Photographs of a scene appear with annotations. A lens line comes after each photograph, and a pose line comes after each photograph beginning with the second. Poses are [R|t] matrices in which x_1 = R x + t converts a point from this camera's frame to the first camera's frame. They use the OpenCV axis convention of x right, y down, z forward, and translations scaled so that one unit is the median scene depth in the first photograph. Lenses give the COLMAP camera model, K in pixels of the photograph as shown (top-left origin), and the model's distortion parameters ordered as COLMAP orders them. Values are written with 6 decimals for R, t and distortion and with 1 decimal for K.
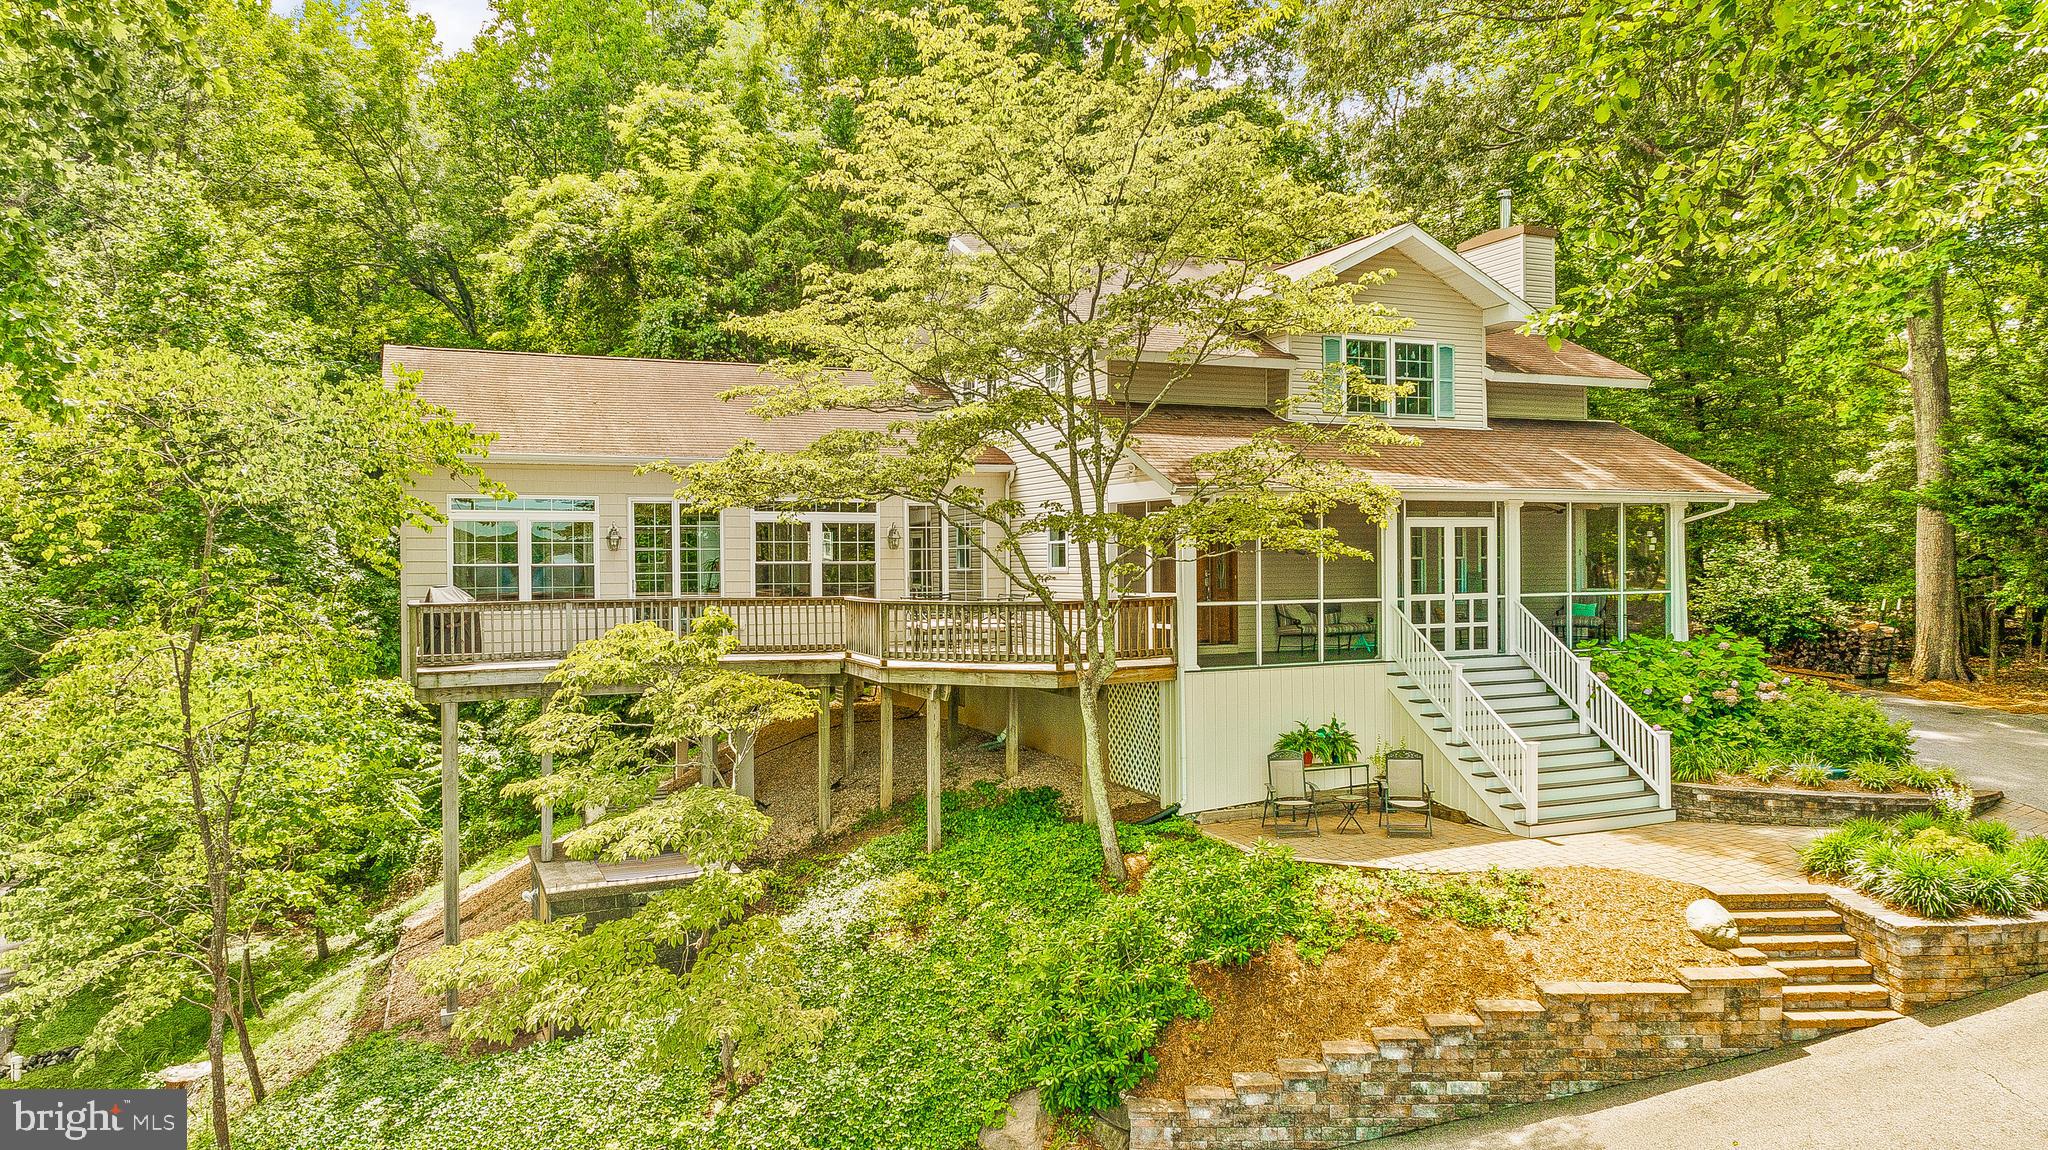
lens RADIAL K [[1358.6, 0, 1044.9], [0, 1358.6, 569.8], [0, 0, 1]] dist [-0.000173, 0.001545]
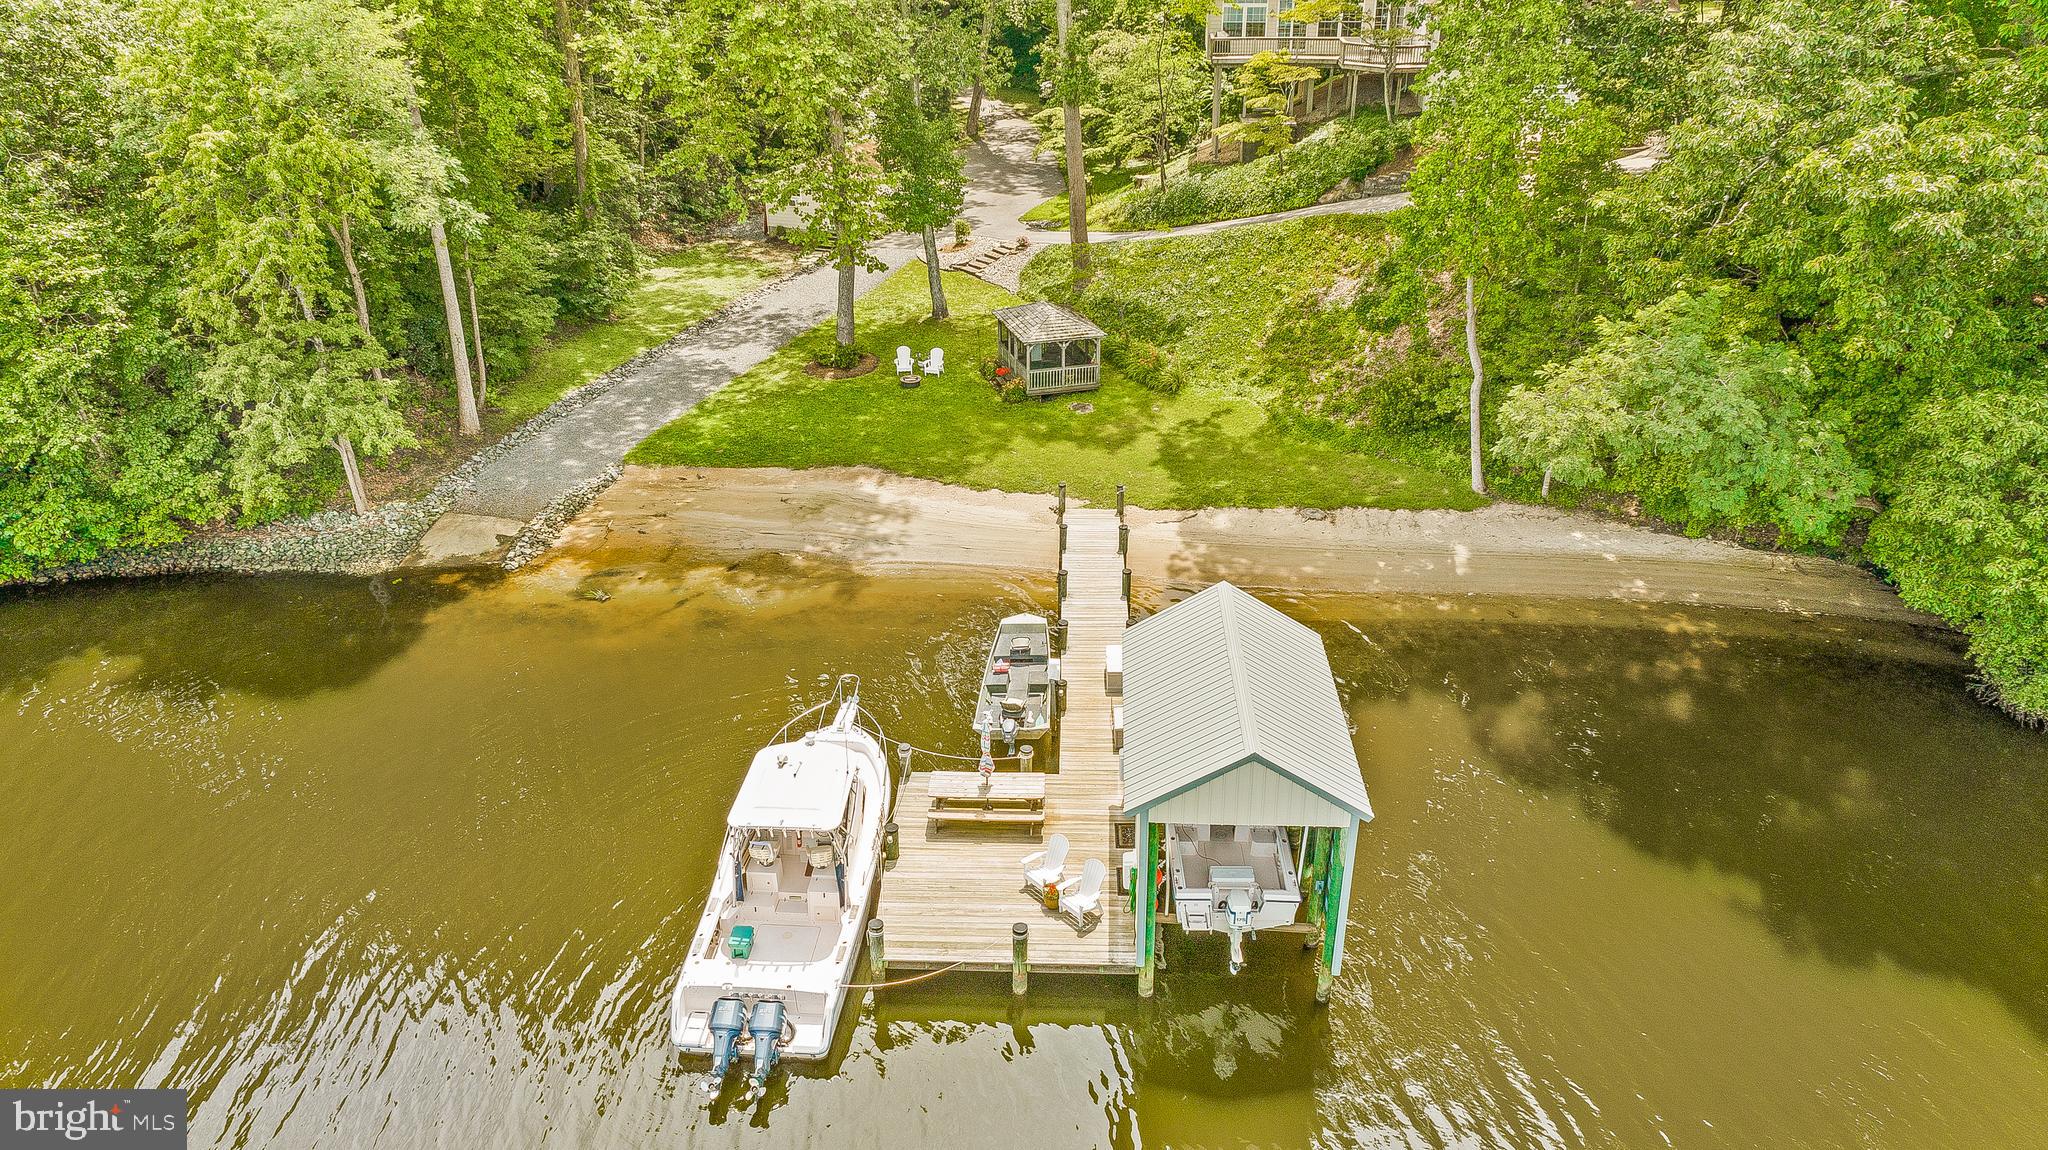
lens RADIAL K [[1350.5, 0, 1092.7], [0, 1350.5, 578.6], [0, 0, 1]] dist [-0.001978, 0.004479]
pose [[0.890121, 0.204949, -0.407038, 0.992159], [0.002265, 0.891168, 0.453667, -0.322652], [0.455718, -0.404740, 0.792784, -2.546221]]
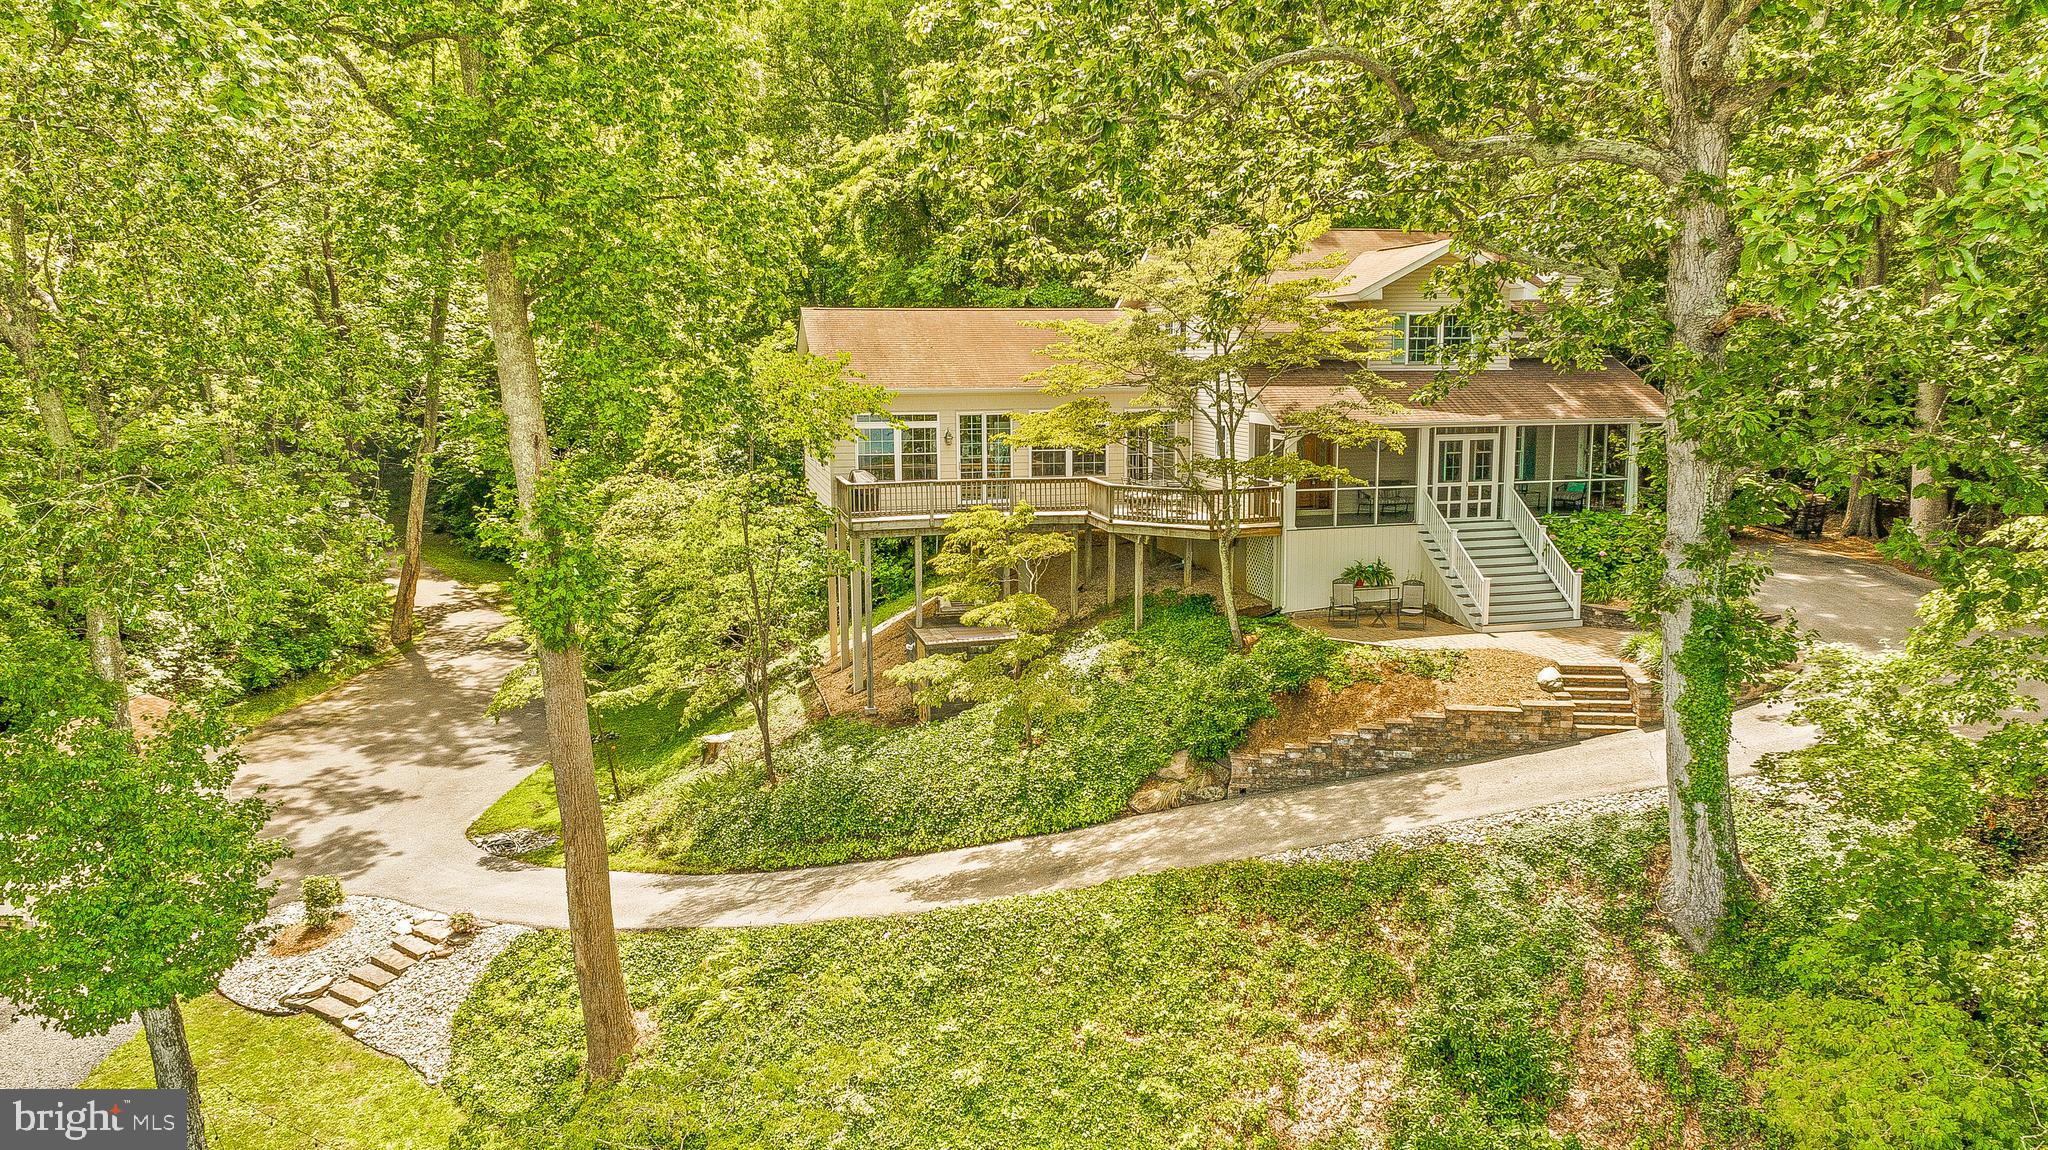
lens RADIAL K [[1401.6, 0, 1024.4], [0, 1401.6, 619.9], [0, 0, 1]] dist [-0.001083, 0.000774]
pose [[0.984401, 0.032190, -0.172972, 0.089332], [0.001123, 0.981951, 0.189132, -0.152219], [0.175938, -0.186376, 0.966597, -0.799994]]
